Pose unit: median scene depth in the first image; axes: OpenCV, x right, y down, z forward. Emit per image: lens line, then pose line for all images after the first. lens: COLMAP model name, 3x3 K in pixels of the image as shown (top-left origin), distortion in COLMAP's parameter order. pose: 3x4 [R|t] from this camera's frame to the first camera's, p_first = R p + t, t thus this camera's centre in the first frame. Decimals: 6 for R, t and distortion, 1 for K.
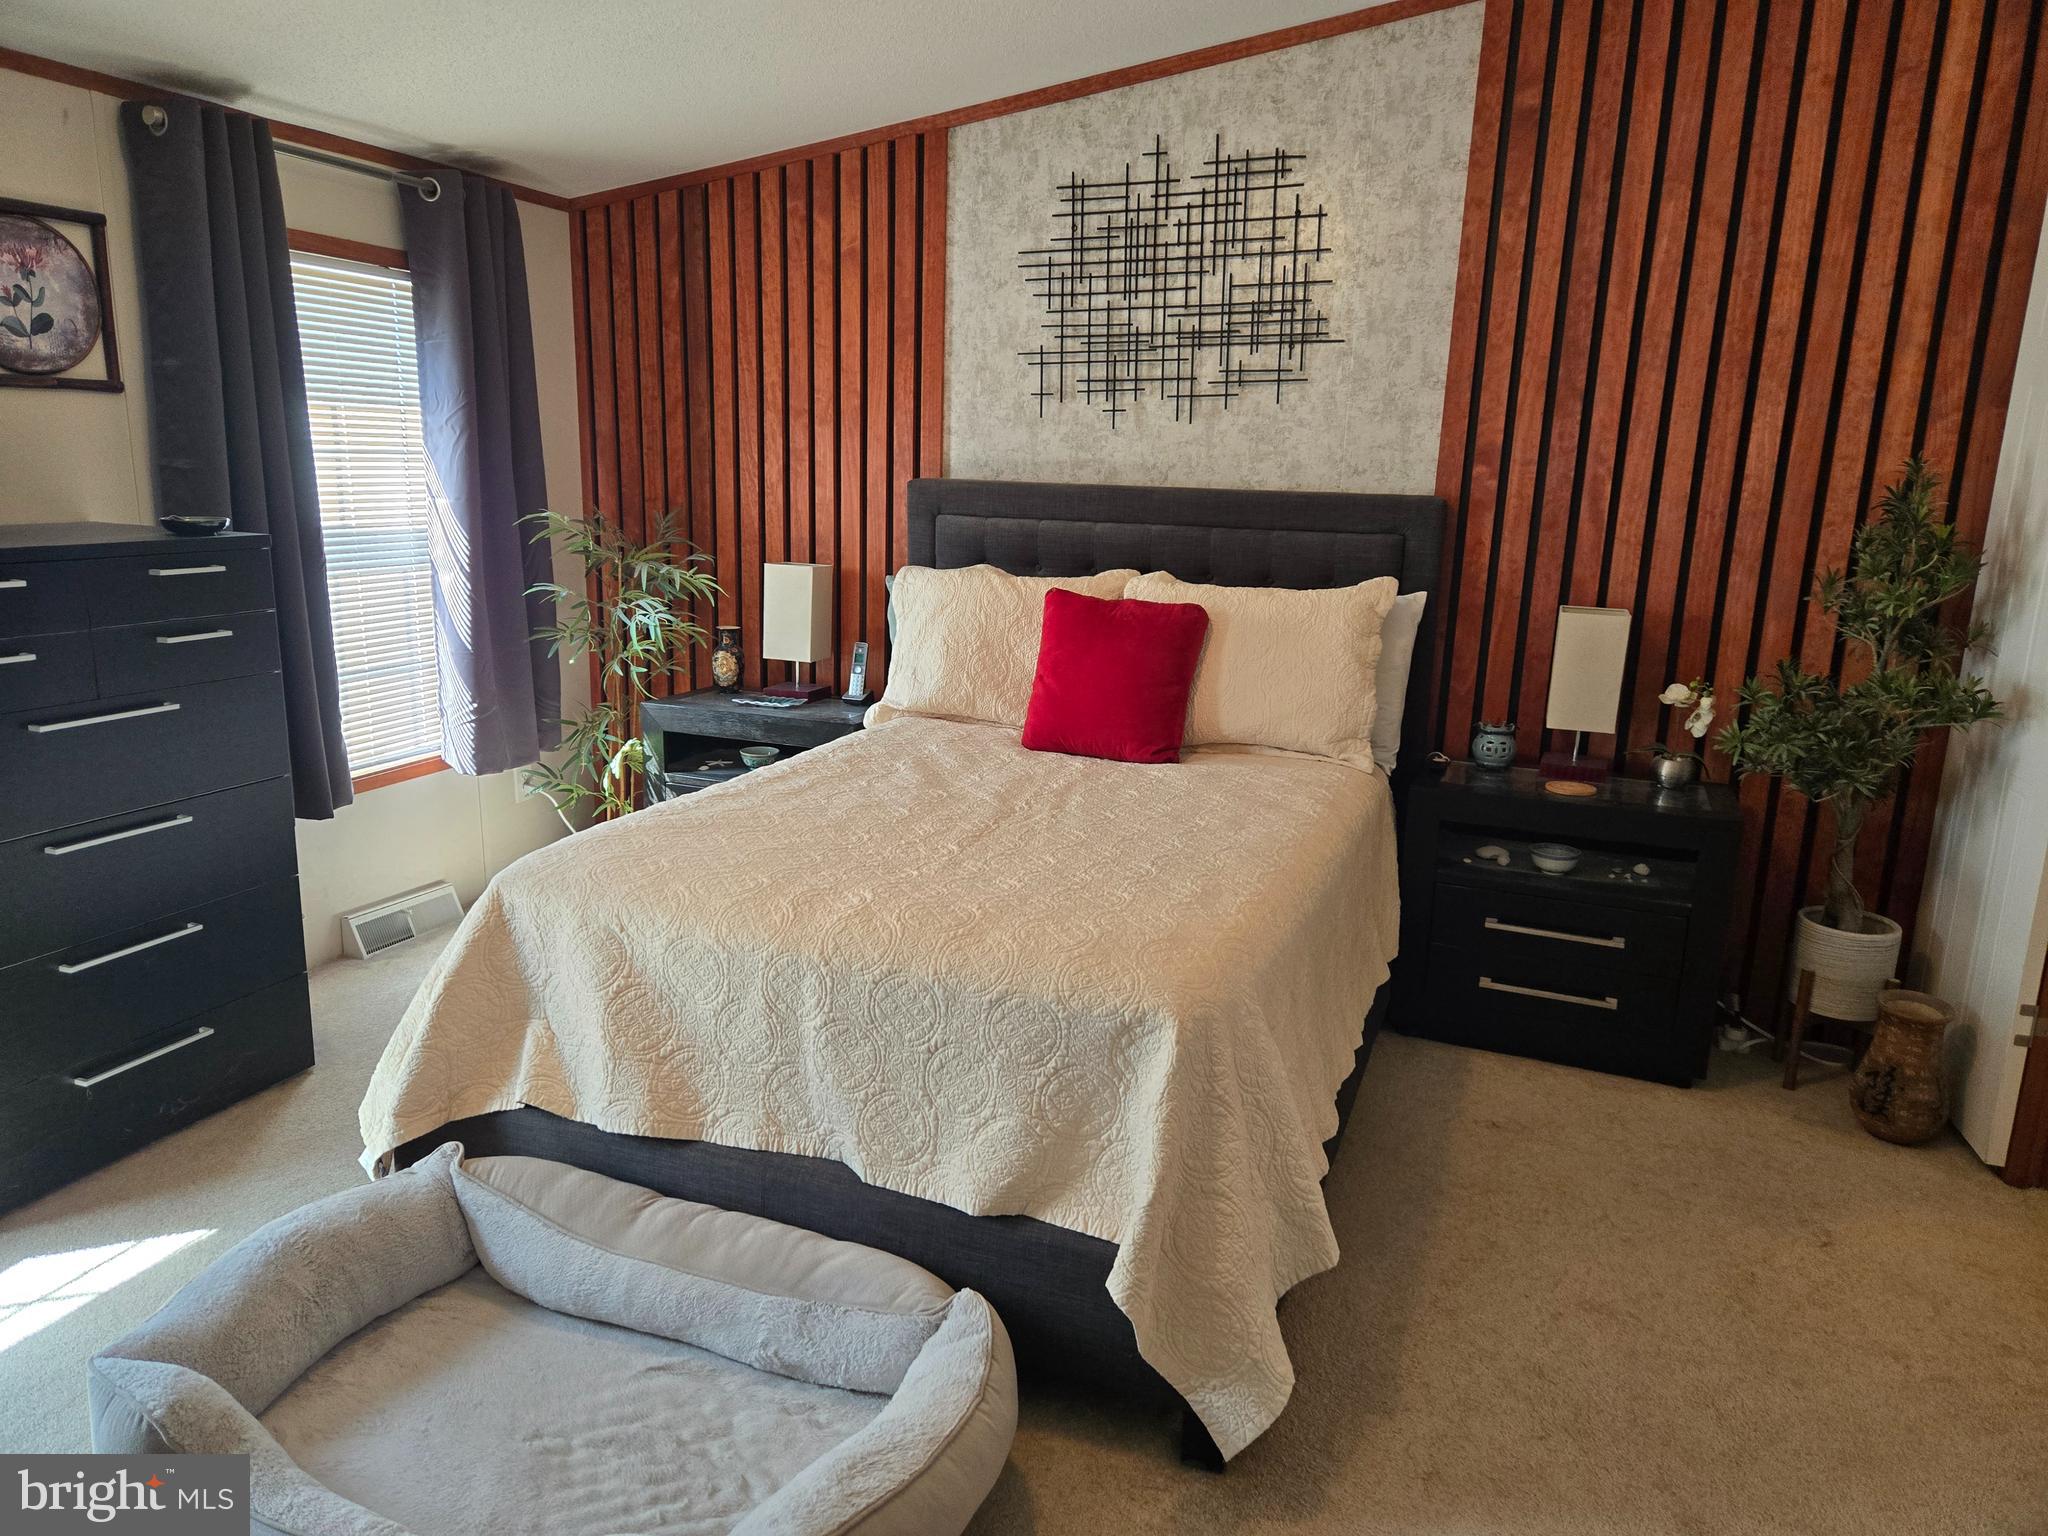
lens RADIAL K [[1410.0, 0, 1019.4], [0, 1410.0, 798.9], [0, 0, 1]] dist [0.075090, -0.045241]
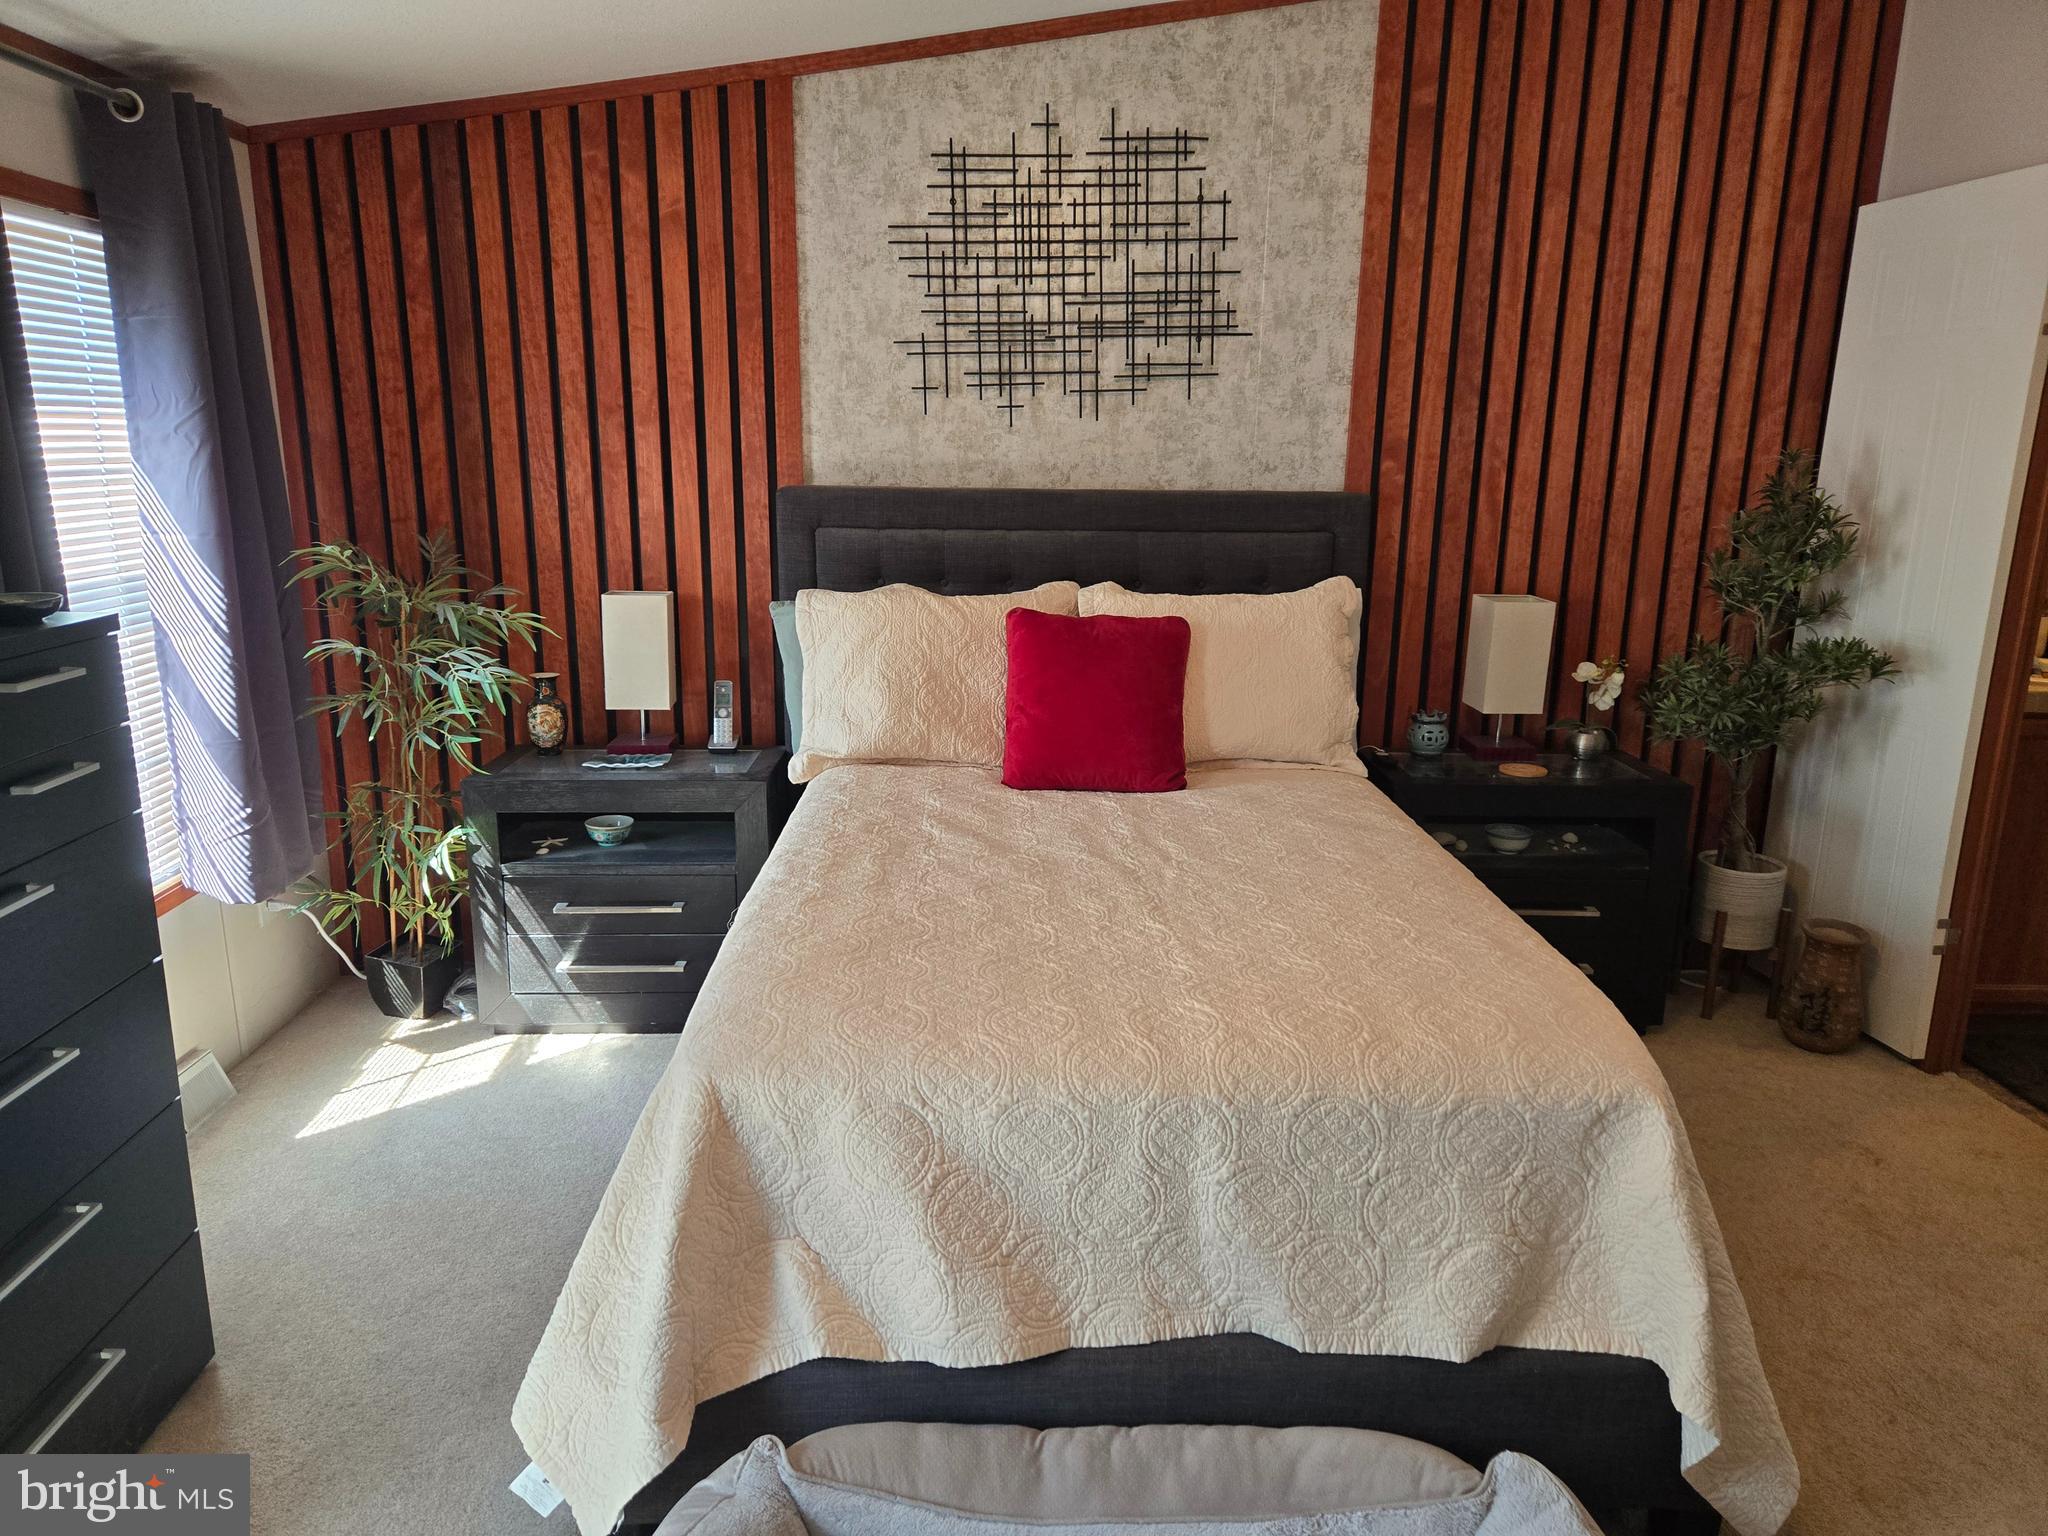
lens RADIAL K [[1410.0, 0, 1019.4], [0, 1410.0, 798.9], [0, 0, 1]] dist [0.075090, -0.045241]
pose [[0.916255, -0.115781, 0.383500, -0.323318], [0.108278, 0.993267, 0.041179, -0.063637], [-0.385685, 0.003794, 0.922623, 0.166953]]
